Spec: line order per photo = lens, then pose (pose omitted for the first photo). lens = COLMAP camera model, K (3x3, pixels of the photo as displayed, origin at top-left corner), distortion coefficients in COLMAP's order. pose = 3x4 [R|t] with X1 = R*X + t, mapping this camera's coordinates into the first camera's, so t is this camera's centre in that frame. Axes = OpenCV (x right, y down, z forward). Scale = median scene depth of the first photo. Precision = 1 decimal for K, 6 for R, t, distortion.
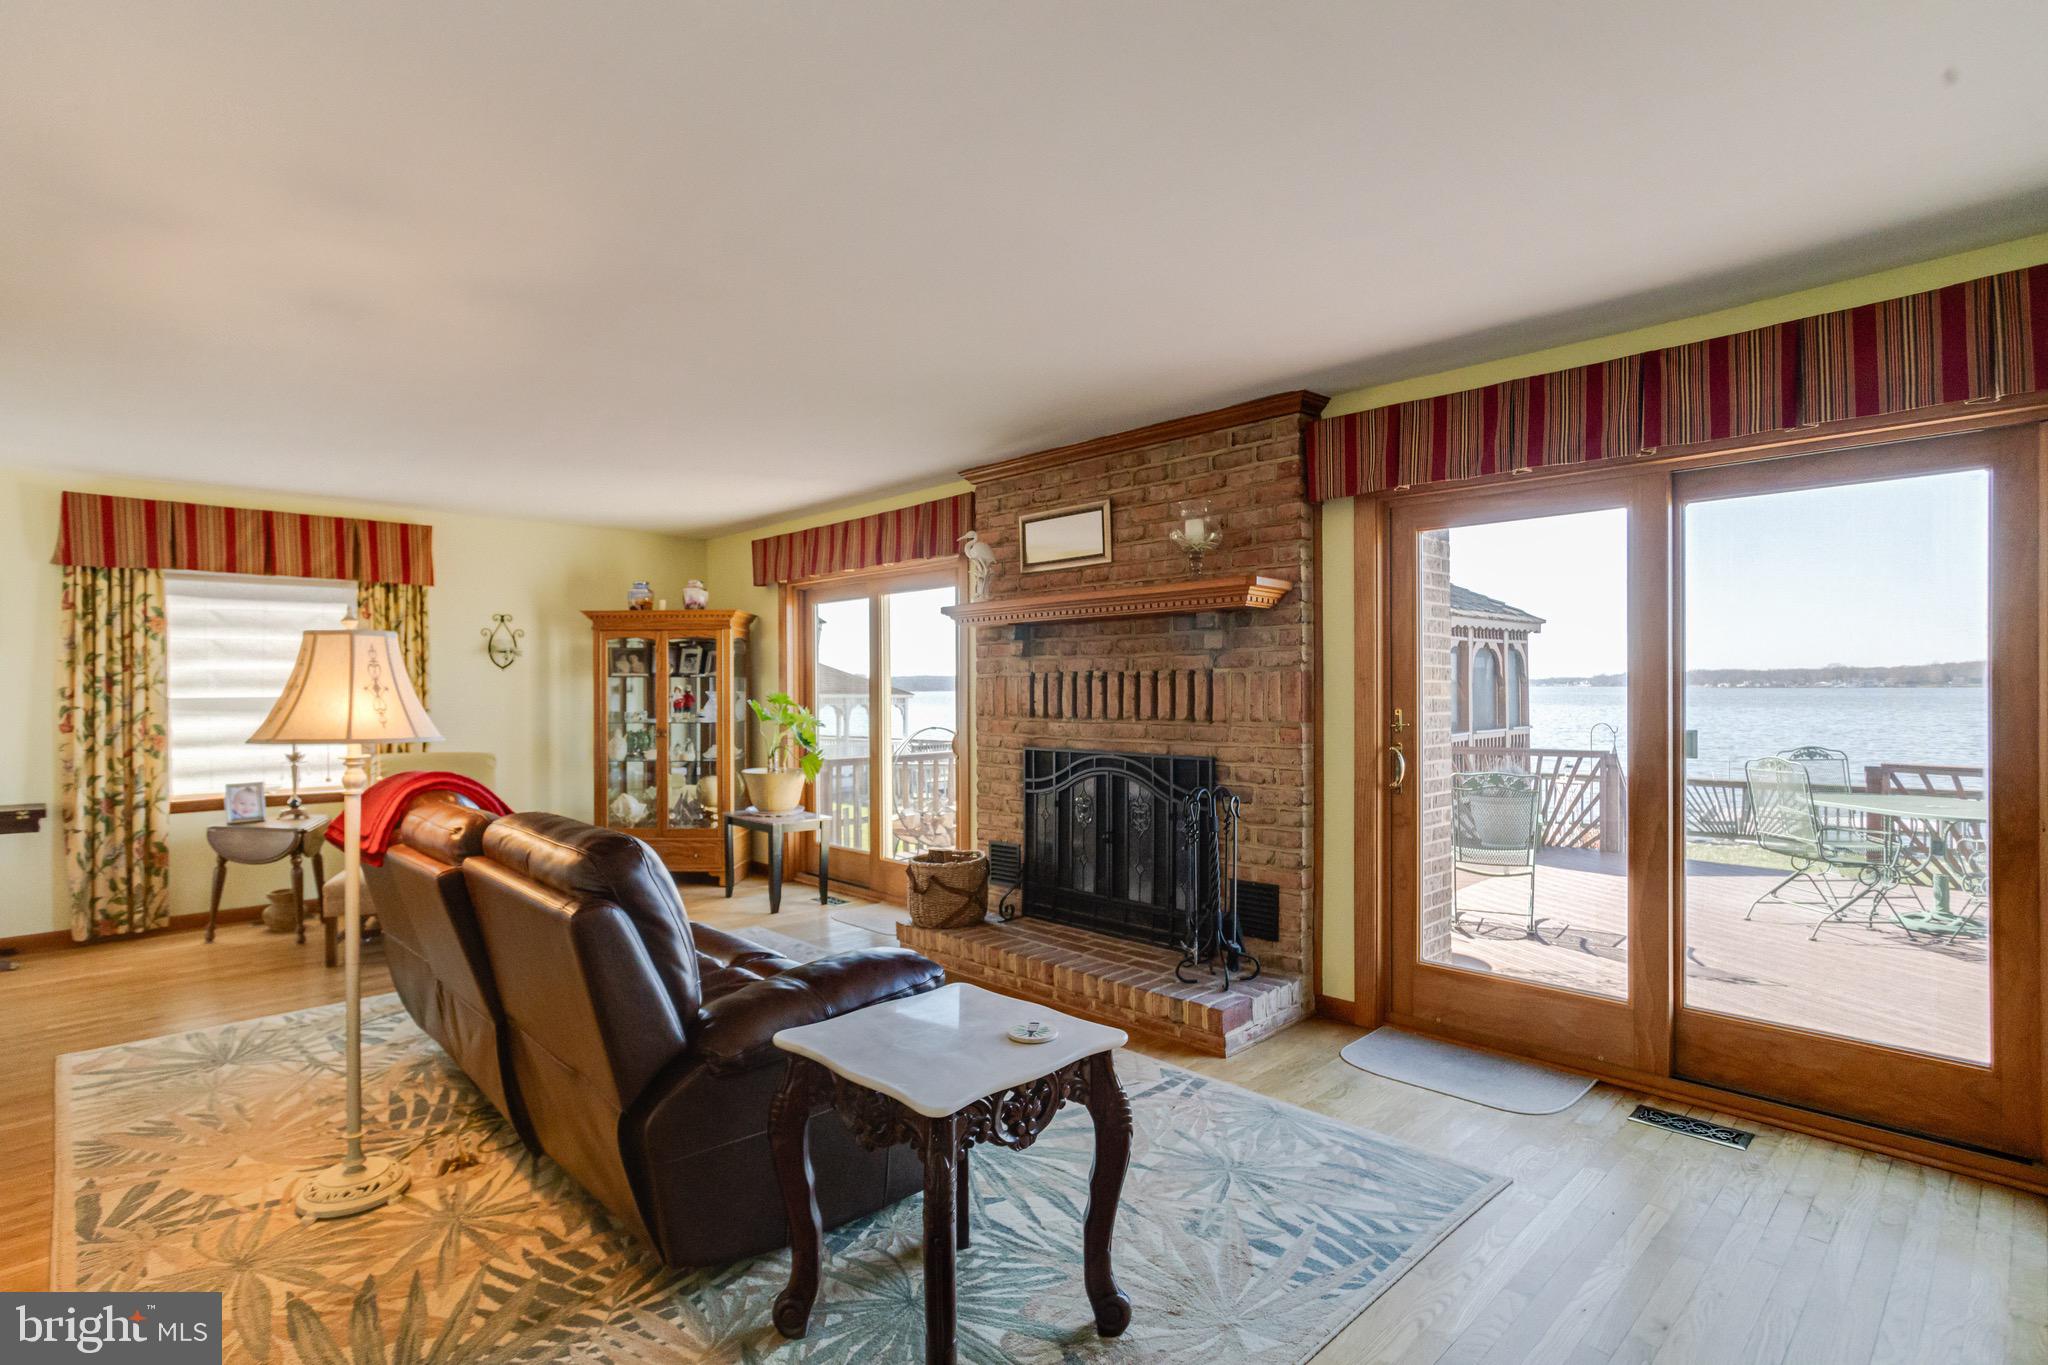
lens RADIAL K [[1013.1, 0, 988.4], [0, 1013.1, 690.0], [0, 0, 1]] dist [-0.037483, 0.023806]
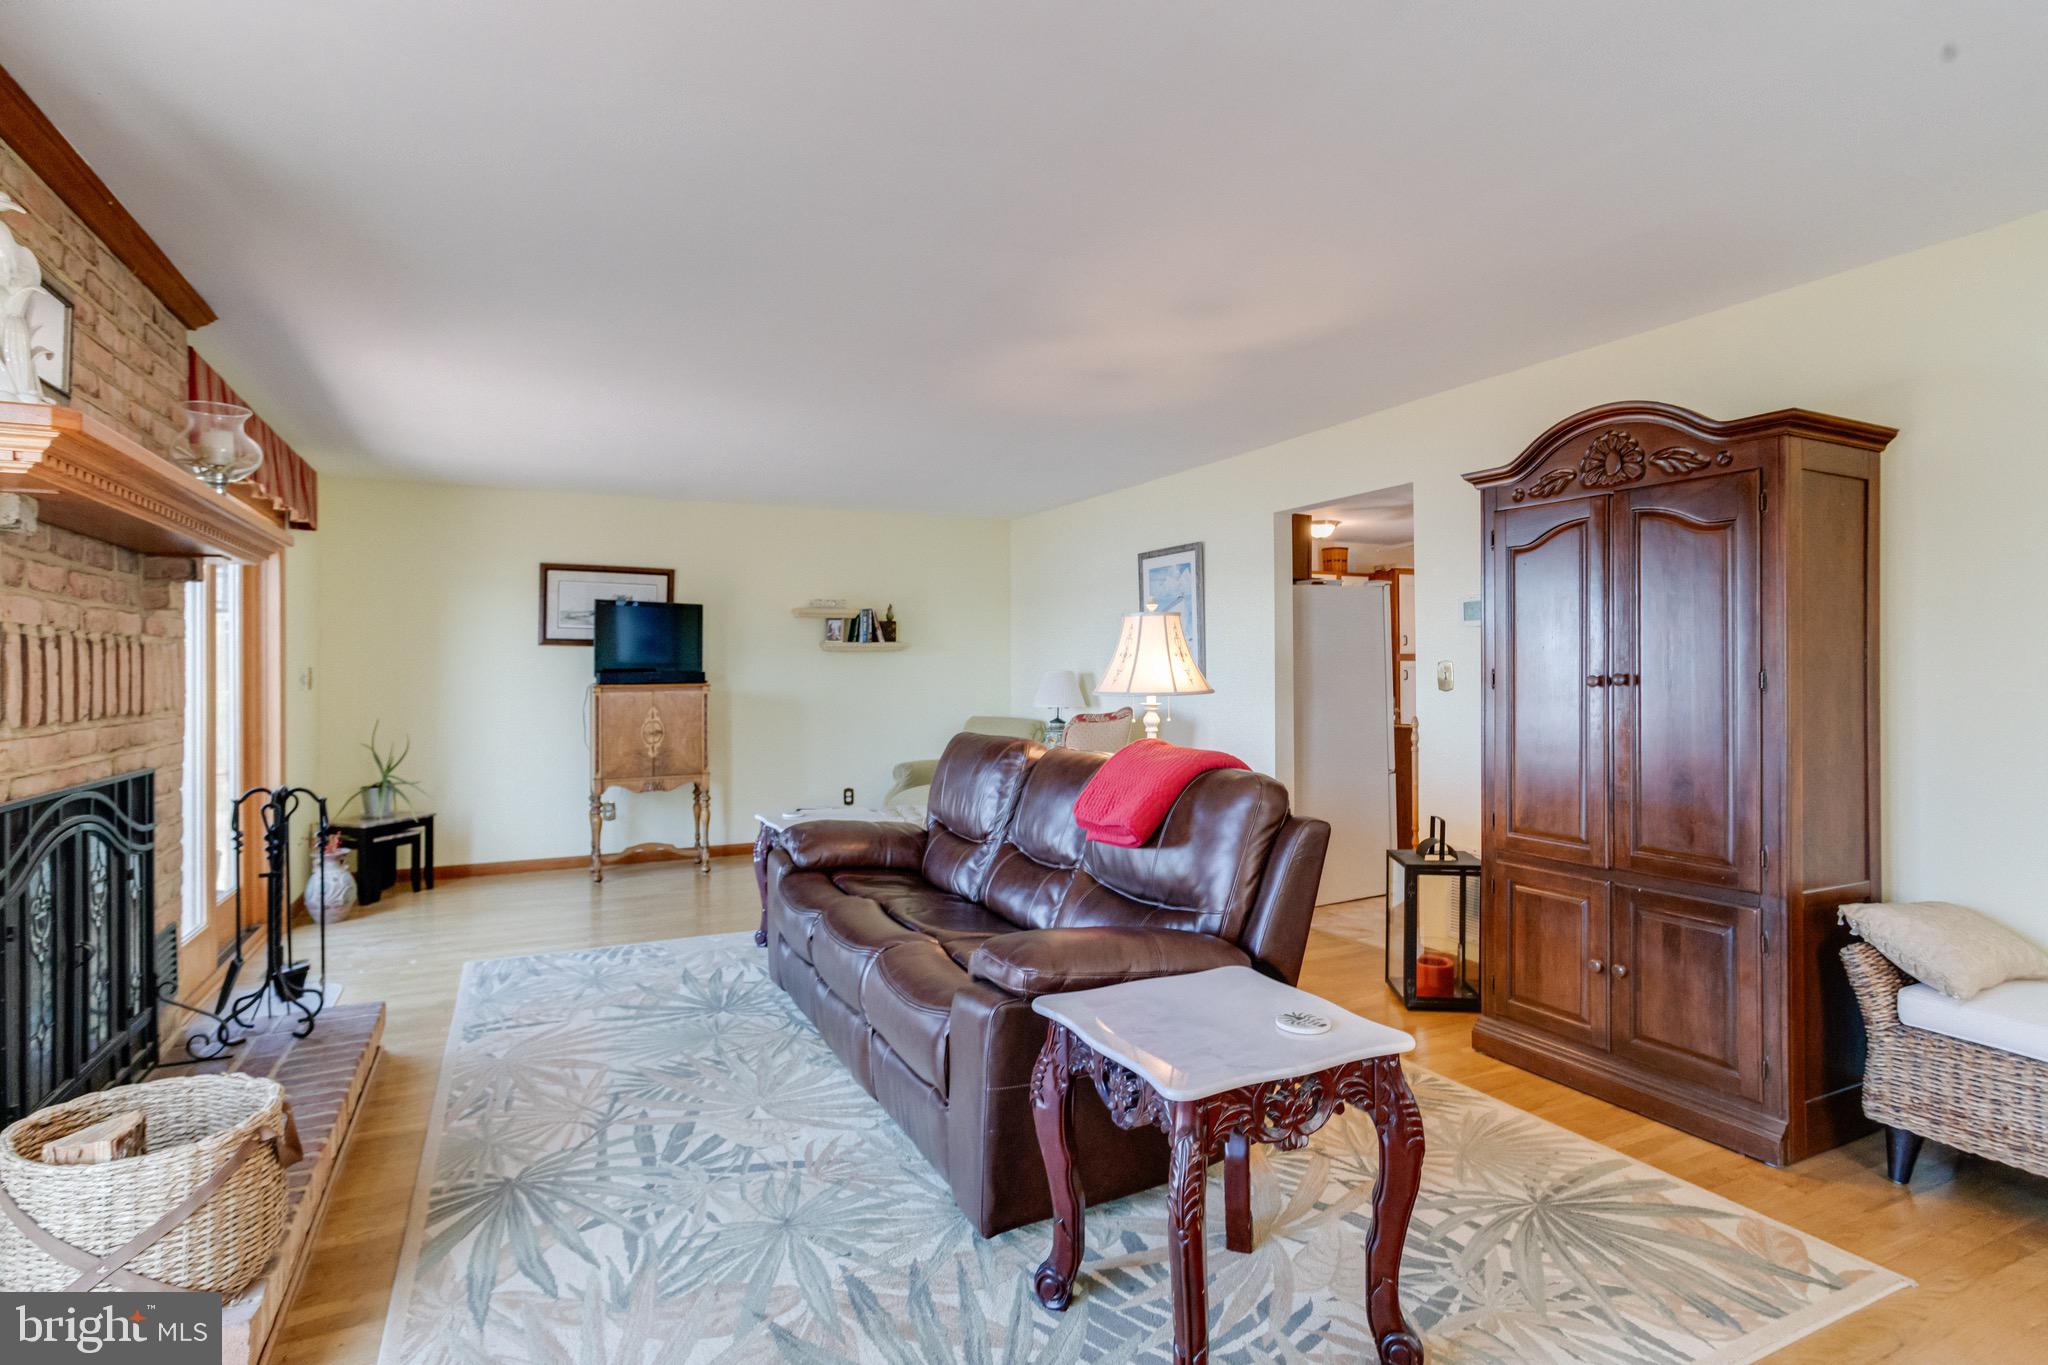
lens RADIAL K [[1013.5, 0, 1017.2], [0, 1013.5, 663.1], [0, 0, 1]] dist [-0.036114, 0.024136]
pose [[-0.959279, 0.013366, 0.282145, -0.504586], [0.011762, 0.999904, -0.007379, 0.007932], [-0.282217, -0.003760, -0.959343, 1.417557]]
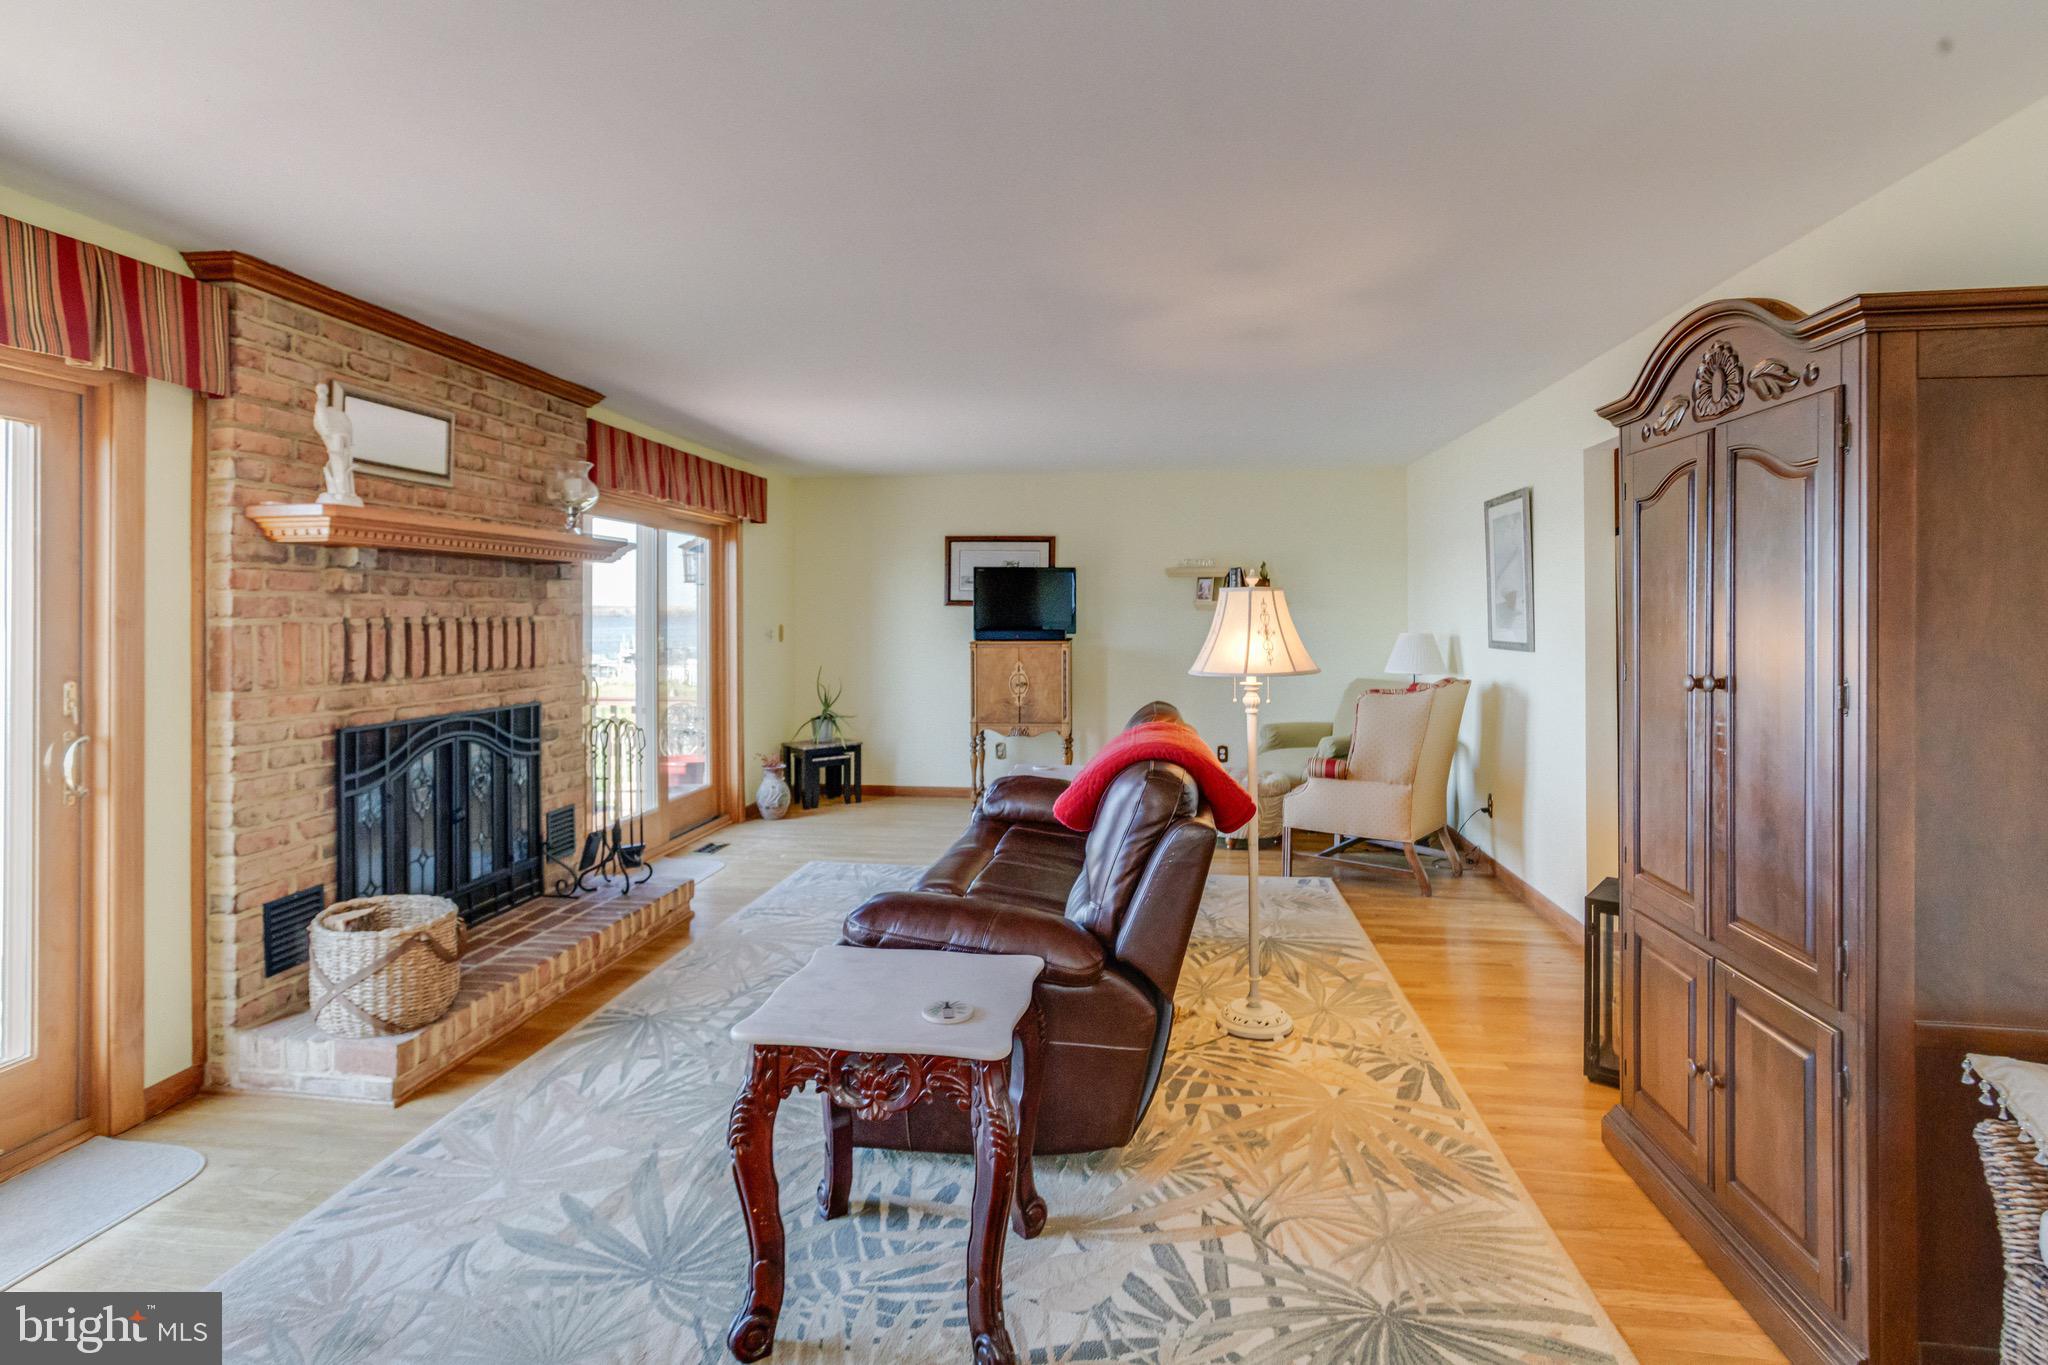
lens RADIAL K [[1028.9, 0, 1022.2], [0, 1028.9, 610.7], [0, 0, 1]] dist [-0.023211, 0.013139]
pose [[-0.637948, 0.009956, 0.770015, -0.874423], [0.006971, 0.999950, -0.007153, -0.015663], [-0.770048, 0.000805, -0.637986, 1.235711]]
